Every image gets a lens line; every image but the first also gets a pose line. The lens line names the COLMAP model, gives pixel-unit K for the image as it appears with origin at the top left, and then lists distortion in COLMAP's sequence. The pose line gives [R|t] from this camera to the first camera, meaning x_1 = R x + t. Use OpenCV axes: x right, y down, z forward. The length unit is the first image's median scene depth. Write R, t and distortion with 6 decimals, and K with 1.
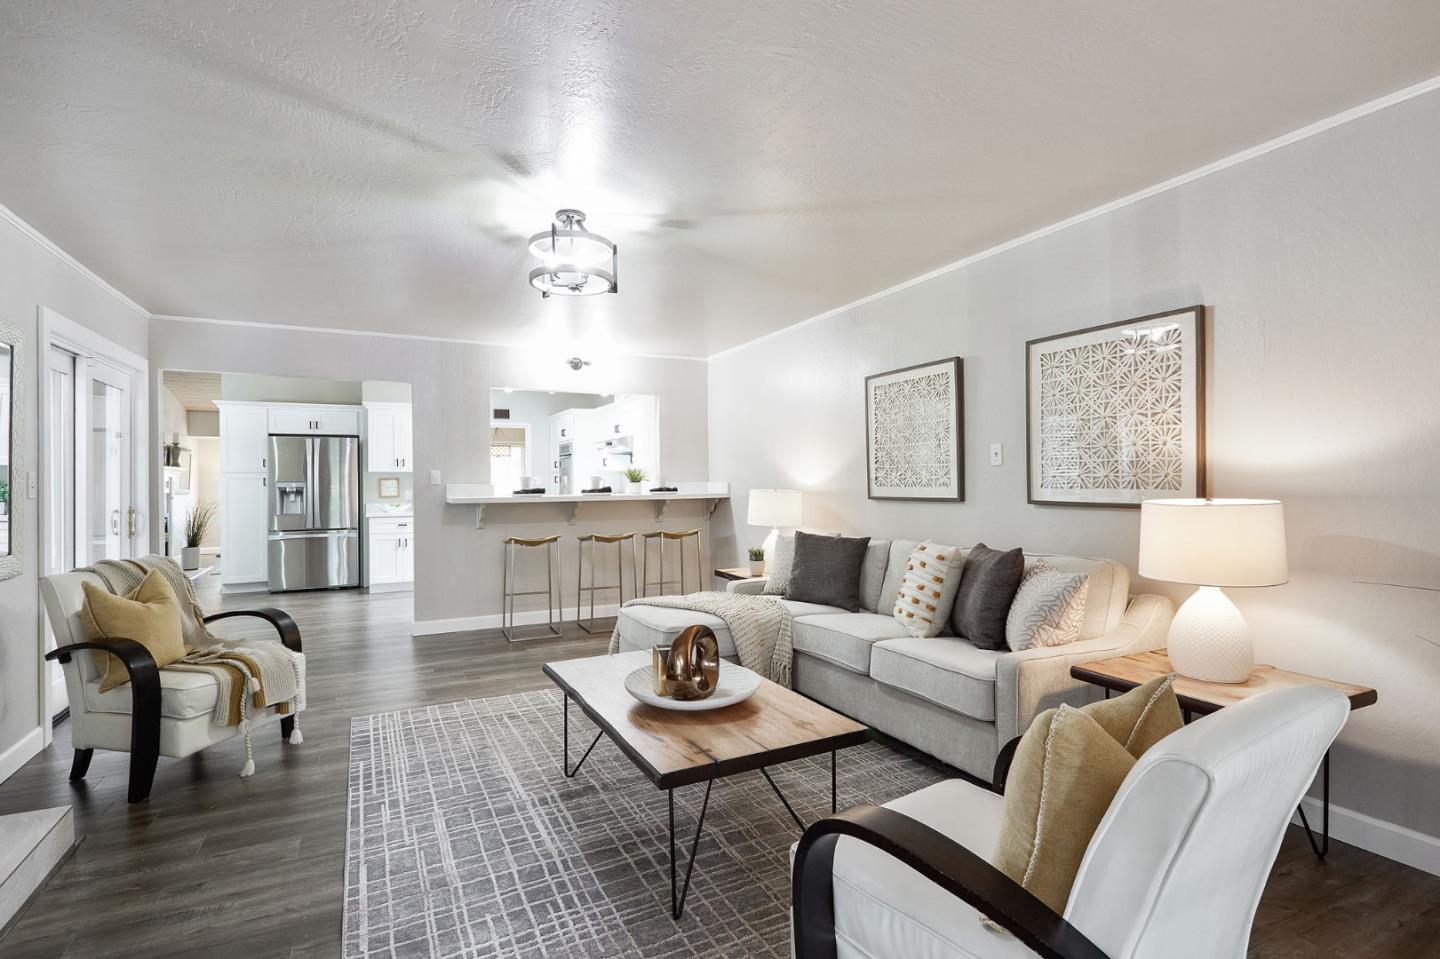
lens RADIAL K [[684.1, 0, 722.7], [0, 684.1, 485.8], [0, 0, 1]] dist [0.002576, 0.000181]
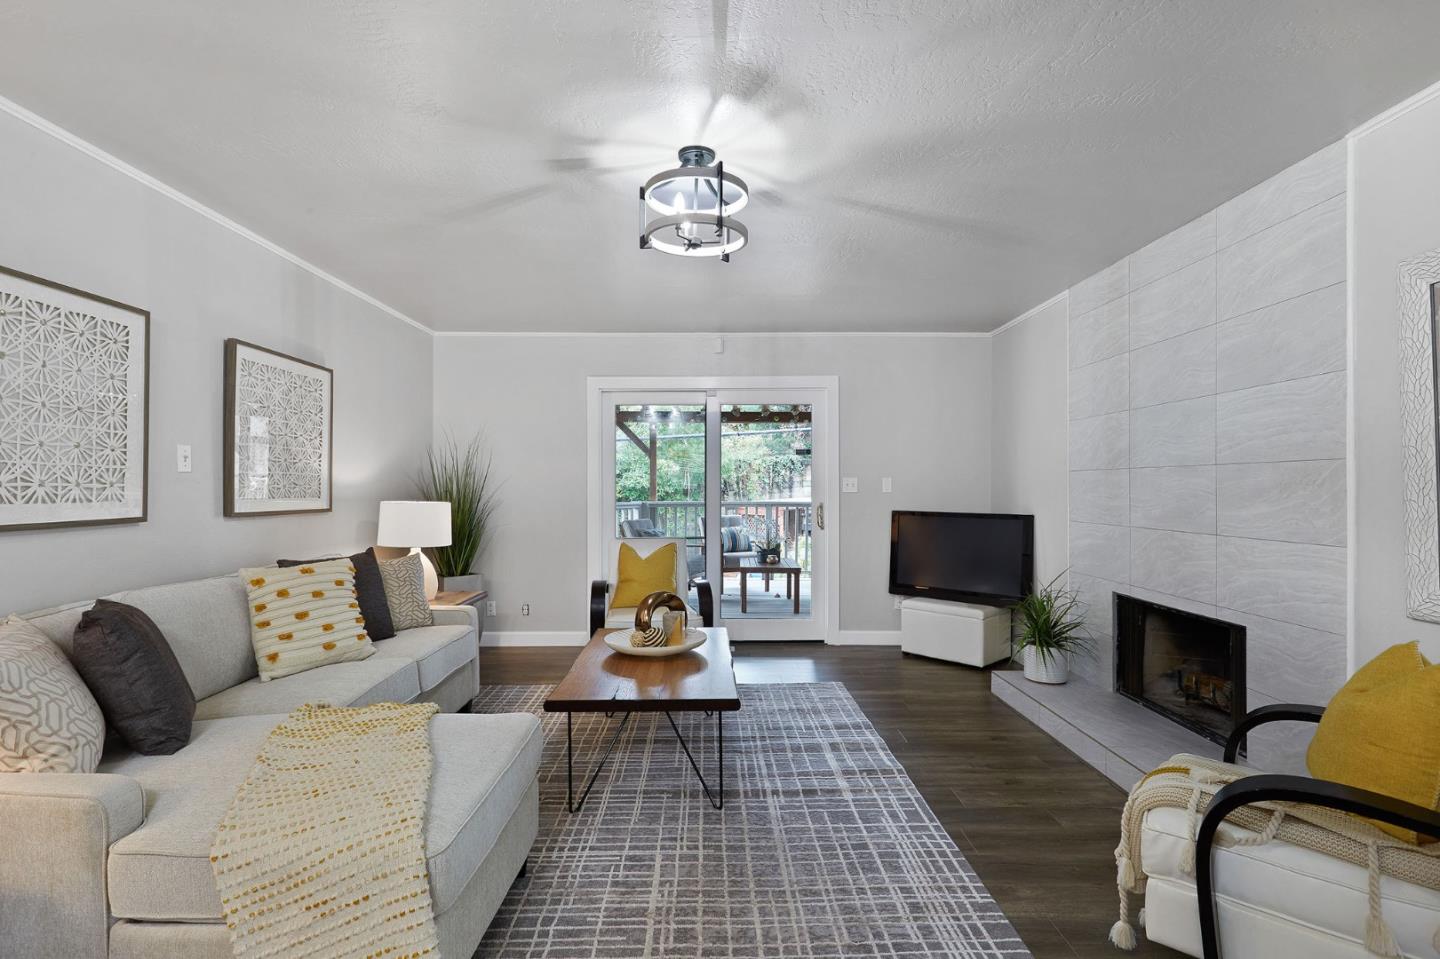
lens RADIAL K [[684.1, 0, 718.8], [0, 684.1, 480.8], [0, 0, 1]] dist [0.002576, 0.000181]
pose [[-0.894766, 0.011779, 0.446379, -0.580896], [0.009313, 0.999927, -0.007717, -0.008741], [-0.446437, -0.002748, -0.894811, 1.657174]]
